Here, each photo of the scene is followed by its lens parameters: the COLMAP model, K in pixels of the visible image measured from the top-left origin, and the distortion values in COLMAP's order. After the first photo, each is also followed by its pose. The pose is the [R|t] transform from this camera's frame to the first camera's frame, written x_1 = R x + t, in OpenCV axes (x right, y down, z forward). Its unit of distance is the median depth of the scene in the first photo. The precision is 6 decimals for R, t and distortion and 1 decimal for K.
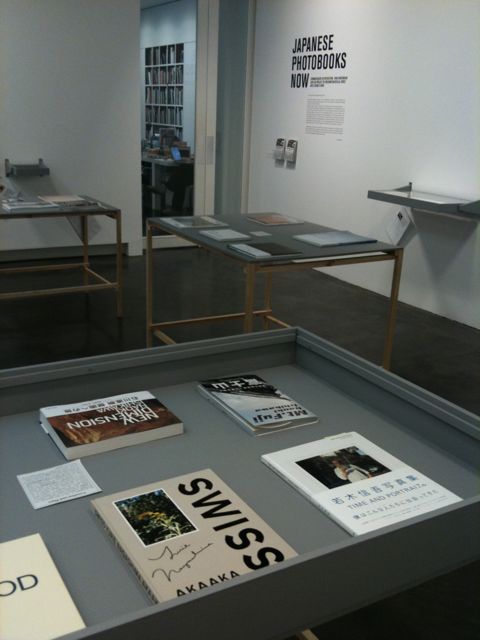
lens RADIAL K [[684.5, 0, 238.9], [0, 684.5, 317.8], [0, 0, 1]] dist [0.020017, 0.000000]
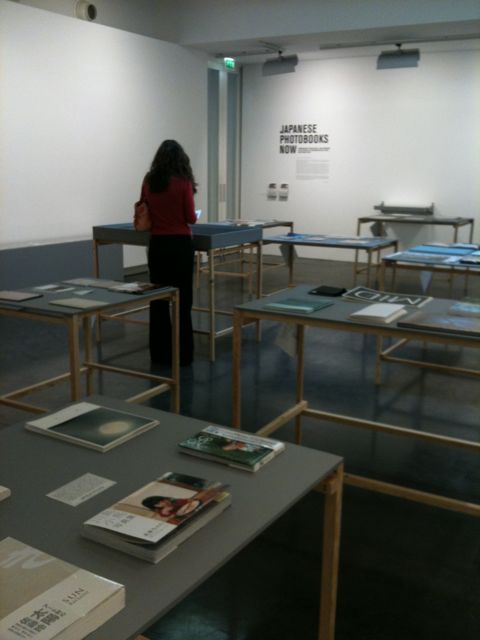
lens RADIAL K [[684.5, 0, 241.6], [0, 684.5, 320.7], [0, 0, 1]] dist [0.020017, 0.000000]
pose [[0.865067, -0.135143, 0.483111, -0.919671], [0.167634, 0.985545, -0.024477, 0.097786], [-0.472820, 0.102160, 0.875217, -0.399966]]
